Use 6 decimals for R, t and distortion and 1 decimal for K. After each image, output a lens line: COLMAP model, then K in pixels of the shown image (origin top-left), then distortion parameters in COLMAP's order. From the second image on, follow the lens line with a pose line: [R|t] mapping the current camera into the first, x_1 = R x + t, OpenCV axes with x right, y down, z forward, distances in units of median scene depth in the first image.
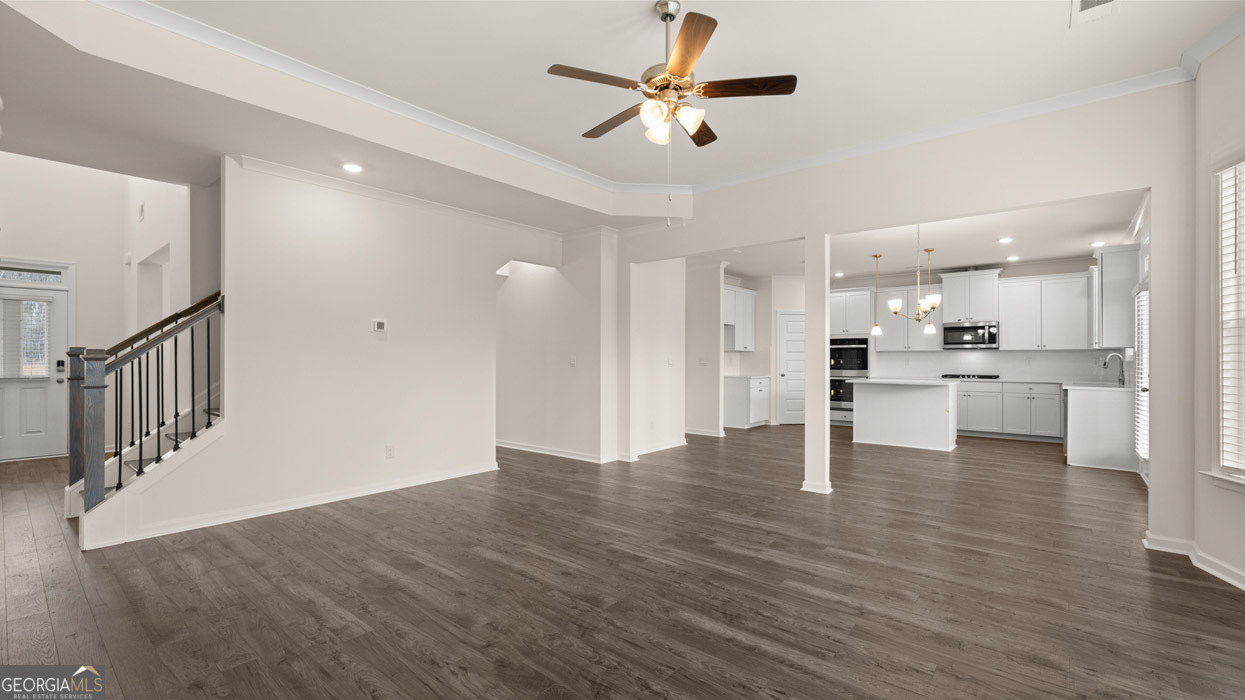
lens RADIAL K [[520.7, 0, 622.1], [0, 520.7, 353.1], [0, 0, 1]] dist [0.000406, 0.000933]
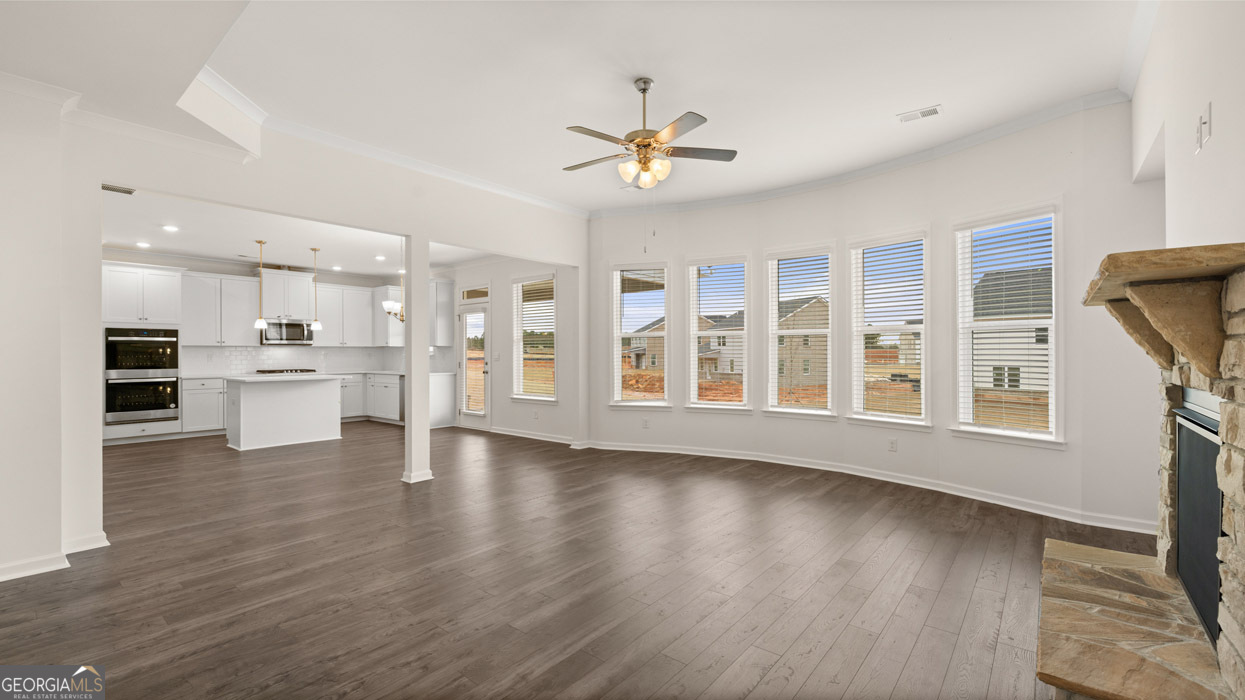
lens RADIAL K [[520.7, 0, 622.1], [0, 520.7, 353.1], [0, 0, 1]] dist [0.000406, 0.000933]
pose [[-0.011053, -0.001297, 0.999938, -0.960537], [-0.007746, 0.999969, 0.001212, 0.004952], [-0.999909, -0.007732, -0.011063, 0.846885]]
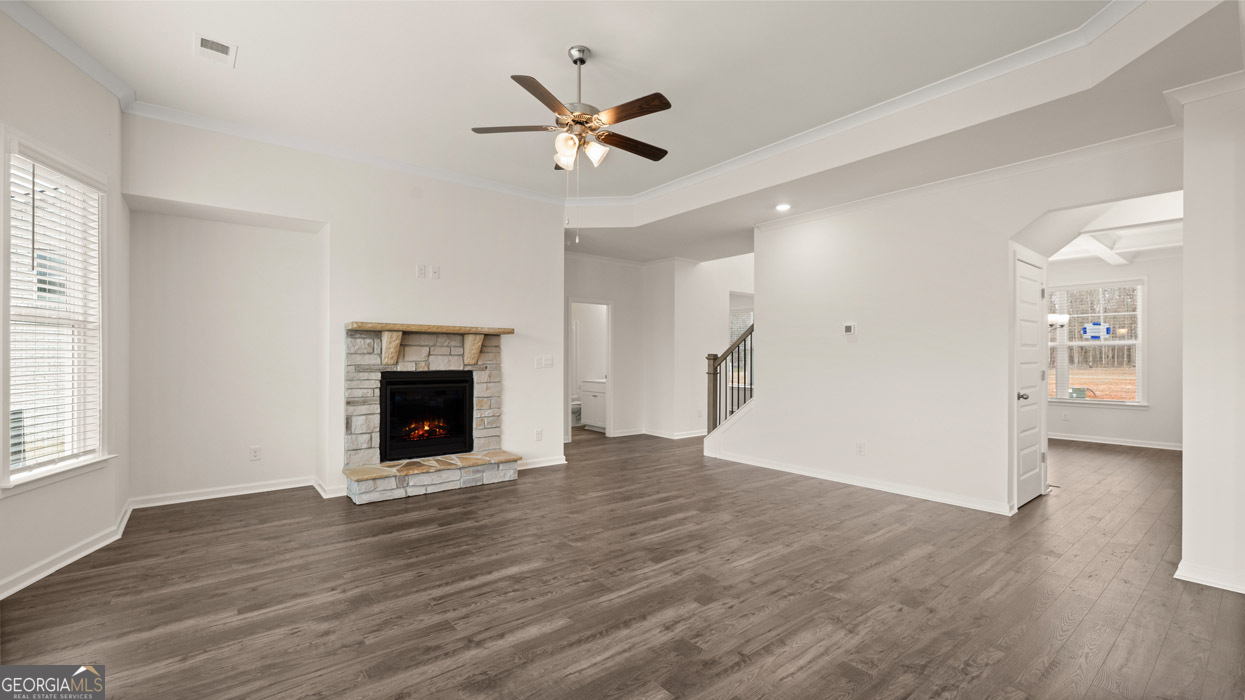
lens RADIAL K [[520.7, 0, 622.1], [0, 520.7, 353.1], [0, 0, 1]] dist [0.000406, 0.000933]
pose [[-0.191967, -0.011223, -0.981337, 0.941292], [0.005369, 0.999908, -0.012485, 0.013515], [0.981387, -0.007665, -0.191889, 1.042068]]
